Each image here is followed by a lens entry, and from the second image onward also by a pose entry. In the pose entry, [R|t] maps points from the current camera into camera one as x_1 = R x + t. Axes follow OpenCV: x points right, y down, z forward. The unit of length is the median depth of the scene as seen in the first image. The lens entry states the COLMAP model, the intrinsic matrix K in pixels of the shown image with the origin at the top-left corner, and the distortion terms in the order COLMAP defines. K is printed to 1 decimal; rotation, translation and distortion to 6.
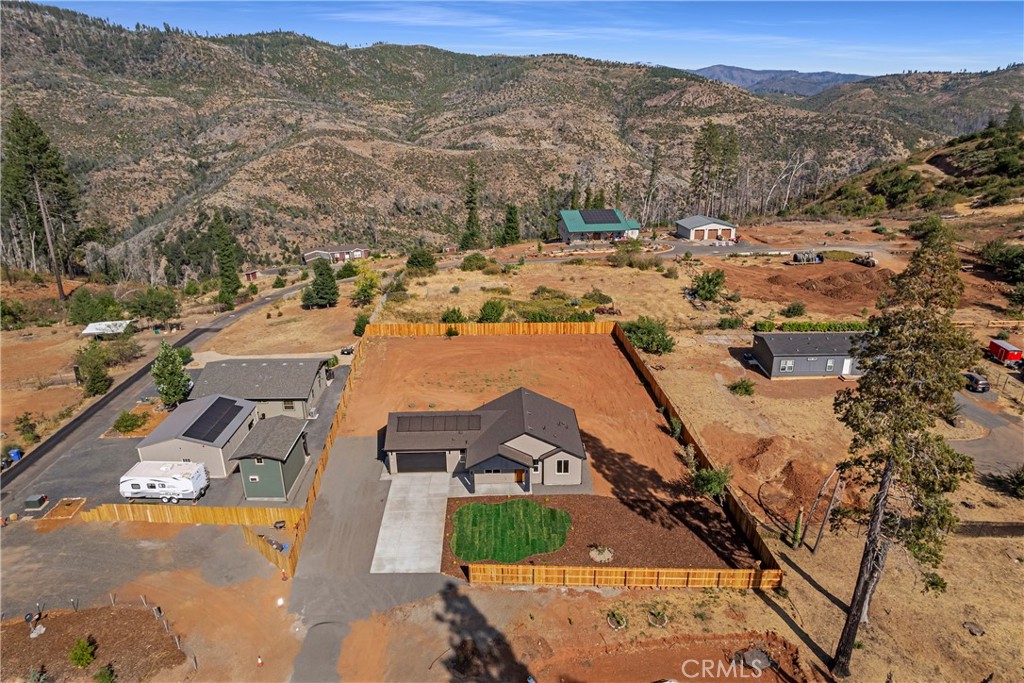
lens RADIAL K [[673.7, 0, 512.0], [0, 673.7, 341.5], [0, 0, 1]] dist [-0.076225, 0.072432]
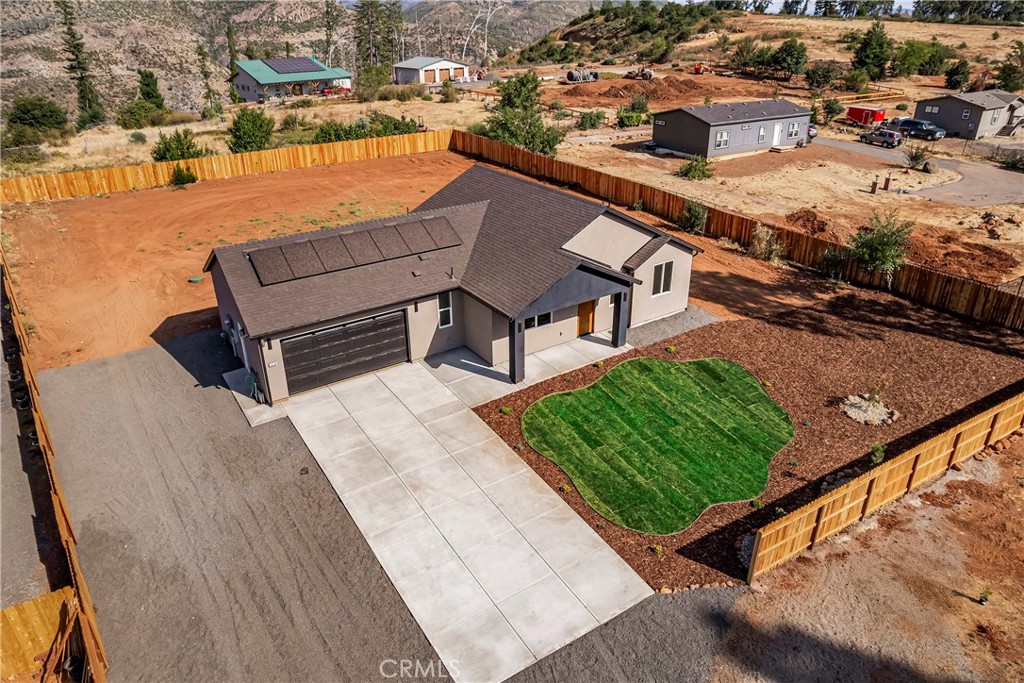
lens RADIAL K [[673.7, 0, 512.0], [0, 673.7, 341.5], [0, 0, 1]] dist [-0.076225, 0.072432]
pose [[0.841058, -0.230469, 0.489393, -0.183704], [0.186791, 0.972786, 0.137098, 0.105934], [-0.507672, -0.023893, 0.861219, 0.473717]]
